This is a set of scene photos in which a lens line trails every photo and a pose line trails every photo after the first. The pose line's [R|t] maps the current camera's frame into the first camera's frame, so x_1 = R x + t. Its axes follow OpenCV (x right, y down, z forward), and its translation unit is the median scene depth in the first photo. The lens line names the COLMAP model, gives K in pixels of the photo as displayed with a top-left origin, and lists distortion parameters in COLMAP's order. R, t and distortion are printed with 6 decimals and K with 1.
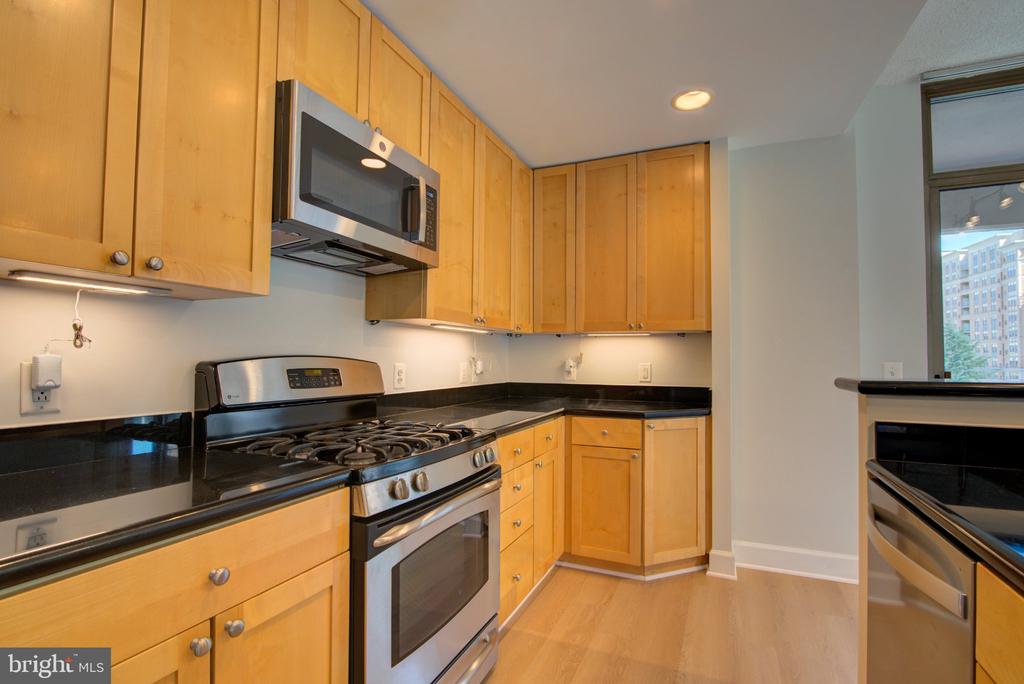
lens RADIAL K [[478.3, 0, 513.3], [0, 478.3, 347.5], [0, 0, 1]] dist [-0.020493, 0.000391]
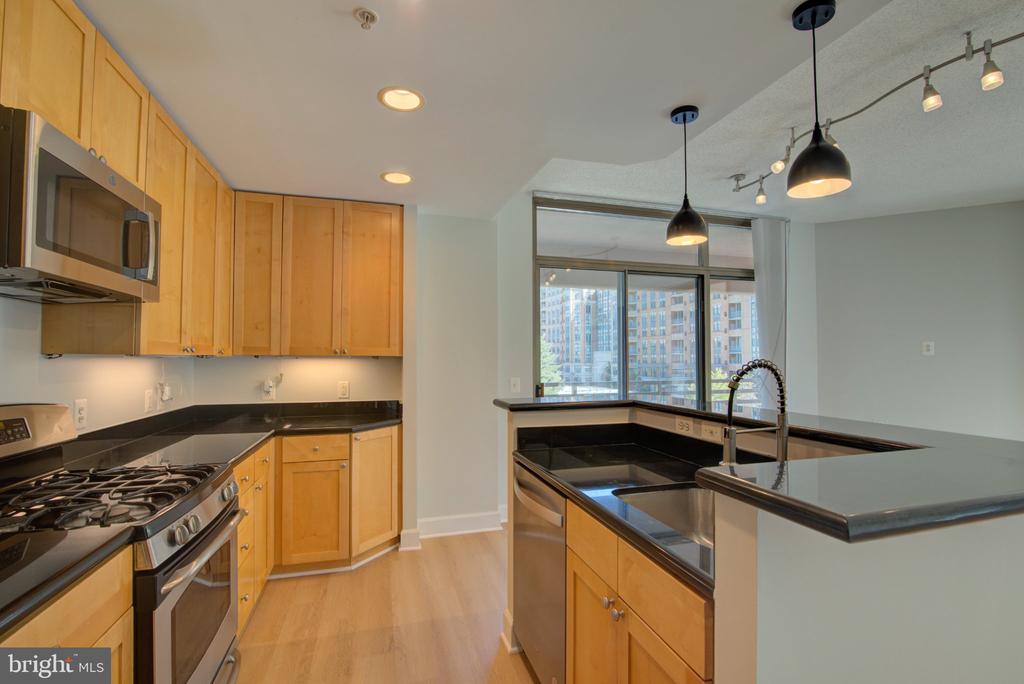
lens RADIAL K [[465.0, 0, 513.4], [0, 465.0, 348.1], [0, 0, 1]] dist [-0.022016, 0.000724]
pose [[0.762645, 0.008094, 0.646767, -0.178316], [-0.011272, 0.999936, 0.000777, -0.071618], [-0.646719, -0.007882, 0.762687, -0.142412]]
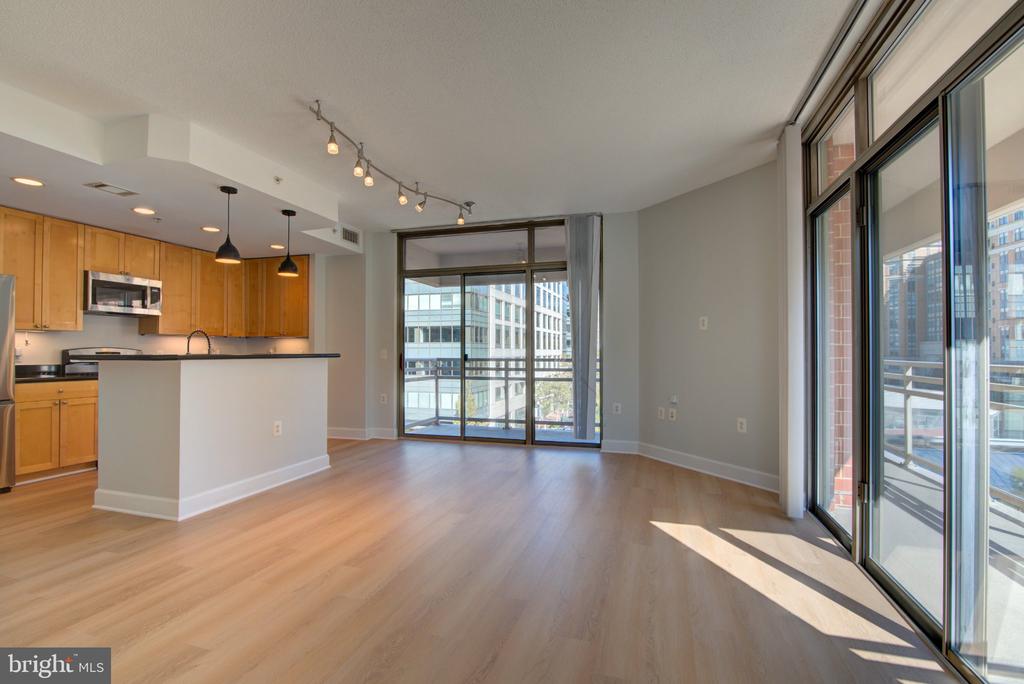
lens RADIAL K [[473.7, 0, 513.5], [0, 473.7, 347.1], [0, 0, 1]] dist [-0.020295, 0.000574]
pose [[0.992547, -0.003537, 0.121808, 1.301360], [0.001403, 0.999844, 0.017596, -0.024684], [-0.121851, -0.017294, 0.992398, -1.642911]]
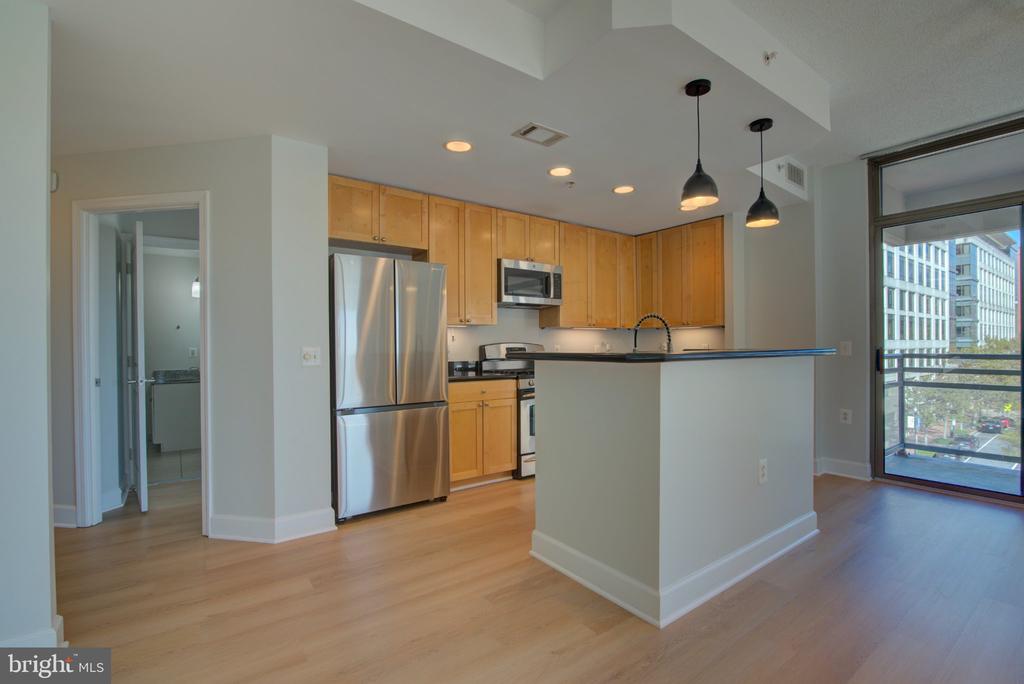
lens RADIAL K [[465.0, 0, 513.4], [0, 465.0, 348.1], [0, 0, 1]] dist [-0.022016, 0.000724]
pose [[0.866763, -0.009614, -0.498628, 0.677848], [0.025243, 0.999378, 0.024611, -0.013509], [0.498081, -0.033919, 0.866467, -0.992595]]
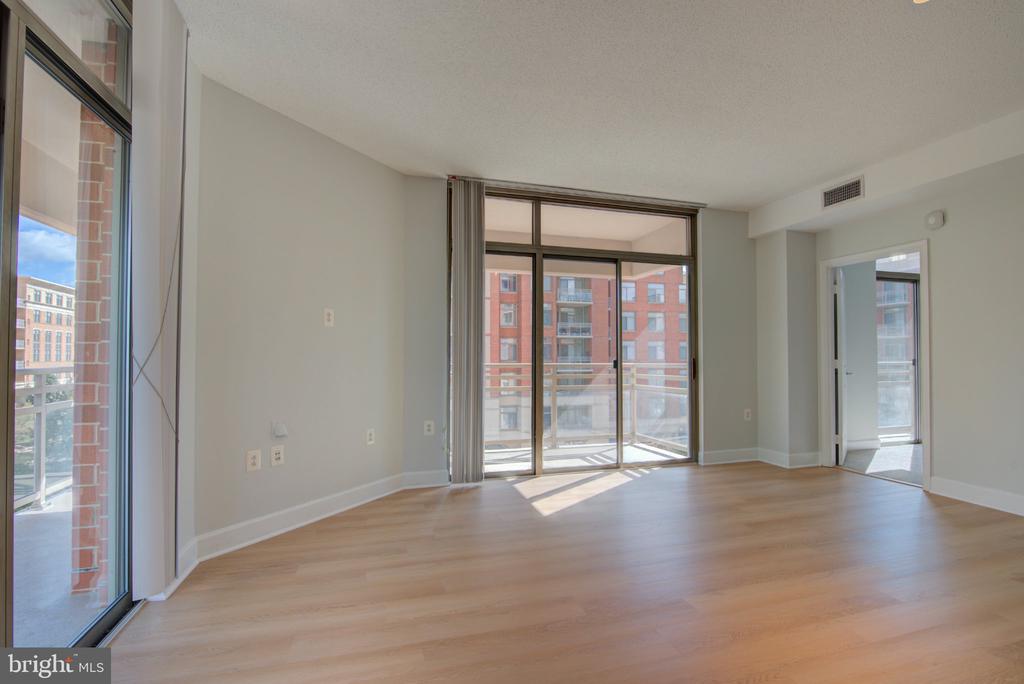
lens RADIAL K [[473.7, 0, 513.5], [0, 473.7, 347.1], [0, 0, 1]] dist [-0.020295, 0.000574]
pose [[-0.647880, 0.009020, 0.761689, 0.823244], [-0.022523, 0.999266, -0.030992, 0.035739], [-0.761409, -0.037235, -0.647202, 0.691614]]
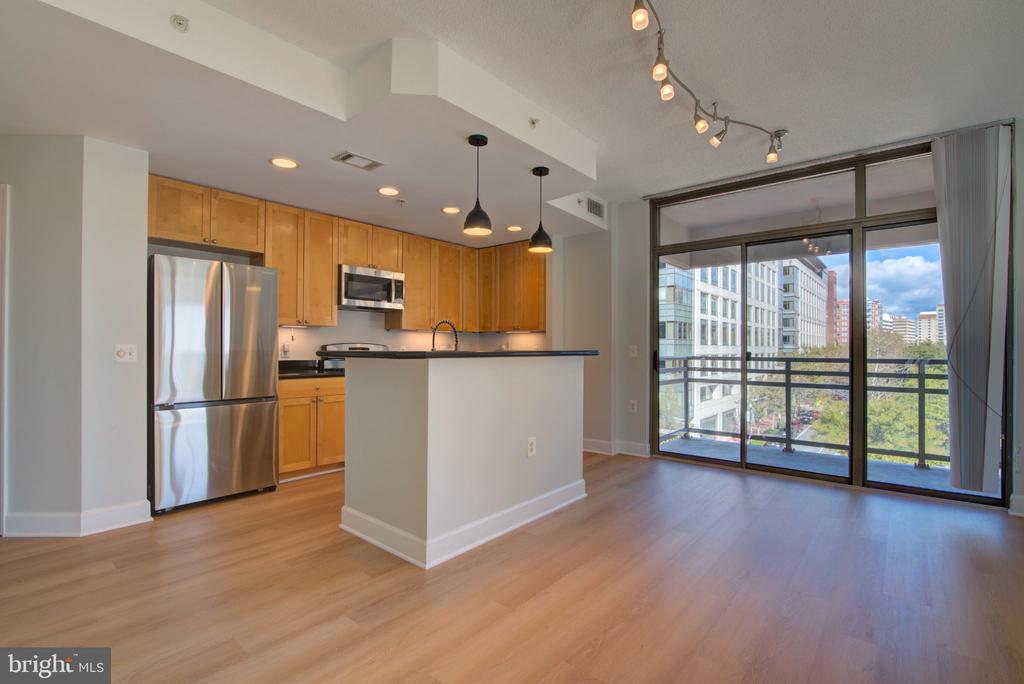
lens RADIAL K [[465.0, 0, 513.4], [0, 465.0, 348.1], [0, 0, 1]] dist [-0.022016, 0.000724]
pose [[0.959372, -0.001629, -0.282139, 0.971753], [0.008827, 0.999667, 0.024245, -0.010102], [0.282006, -0.025750, 0.959067, -1.098425]]
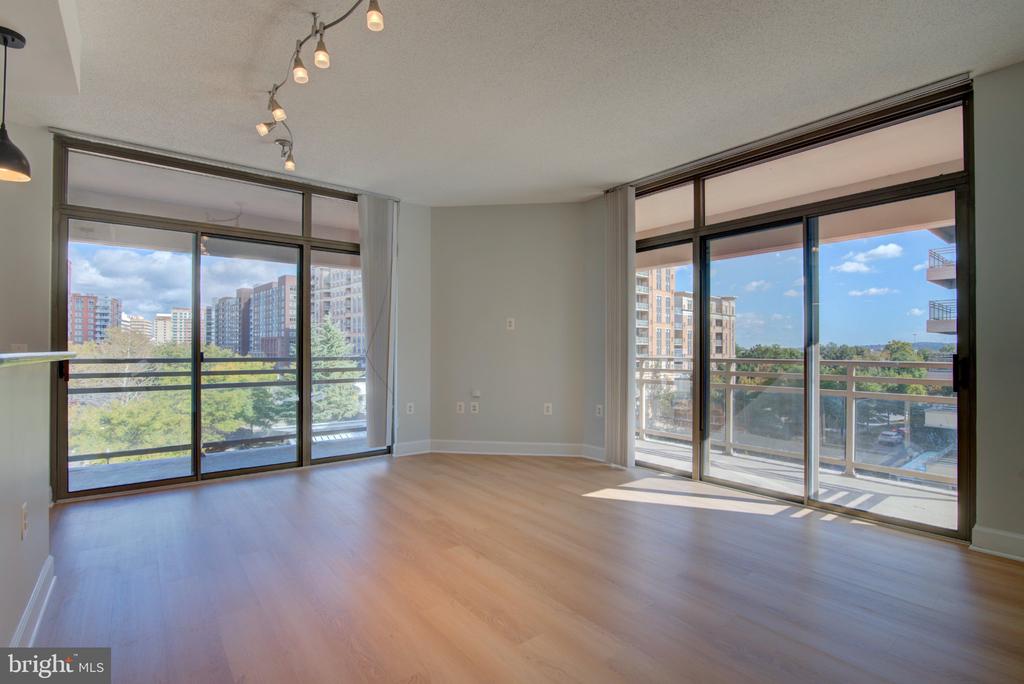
lens RADIAL K [[478.3, 0, 513.3], [0, 478.3, 347.5], [0, 0, 1]] dist [-0.020493, 0.000391]
pose [[0.463158, 0.000317, 0.886276, 0.335575], [-0.022668, 0.999677, 0.011489, -0.003969], [-0.885986, -0.025411, 0.463015, -0.866432]]
